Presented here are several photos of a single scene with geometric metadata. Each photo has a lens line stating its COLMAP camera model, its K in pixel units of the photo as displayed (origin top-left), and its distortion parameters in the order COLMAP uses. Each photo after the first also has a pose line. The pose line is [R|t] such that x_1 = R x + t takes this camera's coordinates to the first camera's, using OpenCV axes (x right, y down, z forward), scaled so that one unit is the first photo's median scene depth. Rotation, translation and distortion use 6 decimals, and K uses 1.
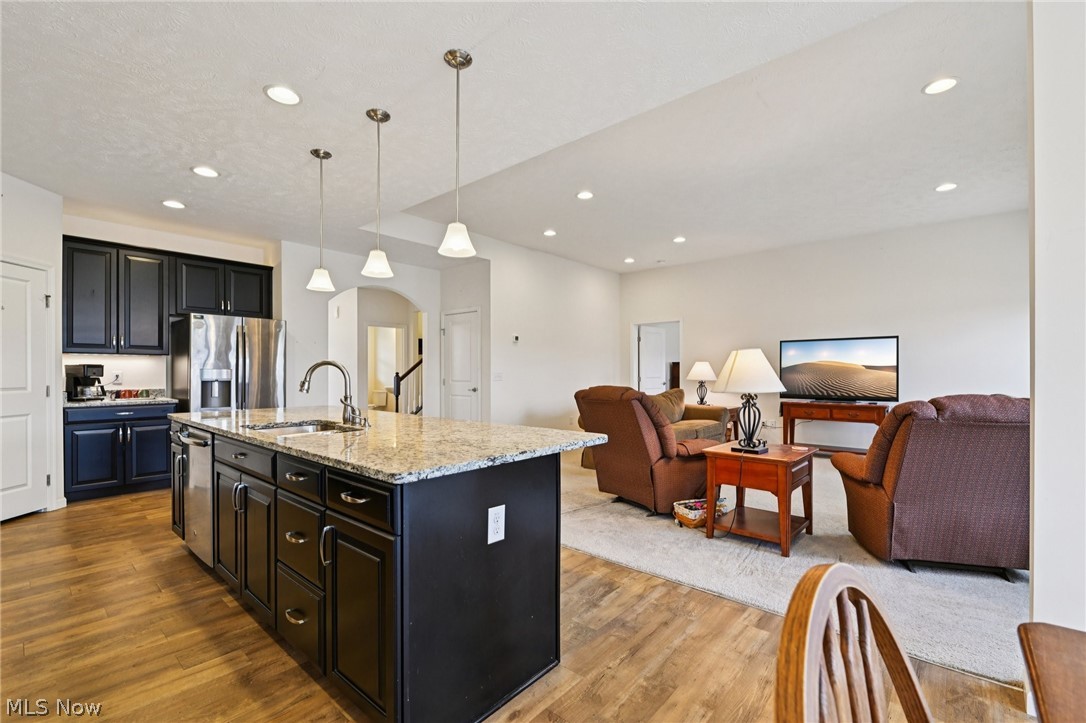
lens RADIAL K [[473.6, 0, 540.7], [0, 473.6, 370.4], [0, 0, 1]] dist [-0.000019, -0.000263]
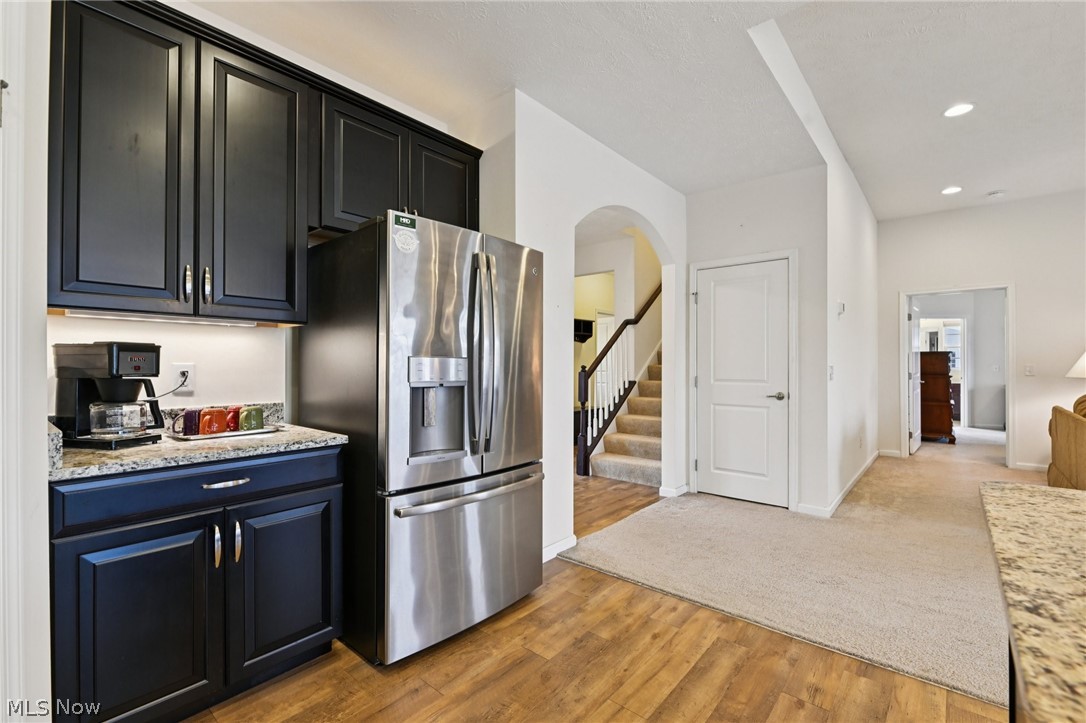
lens RADIAL K [[481.6, 0, 543.0], [0, 481.6, 361.5], [0, 0, 1]] dist [-0.001010, 0.000062]
pose [[0.999917, 0.003881, 0.012302, -0.622175], [-0.003854, 0.999990, -0.002262, 0.001339], [-0.012311, 0.002215, 0.999922, 0.614025]]
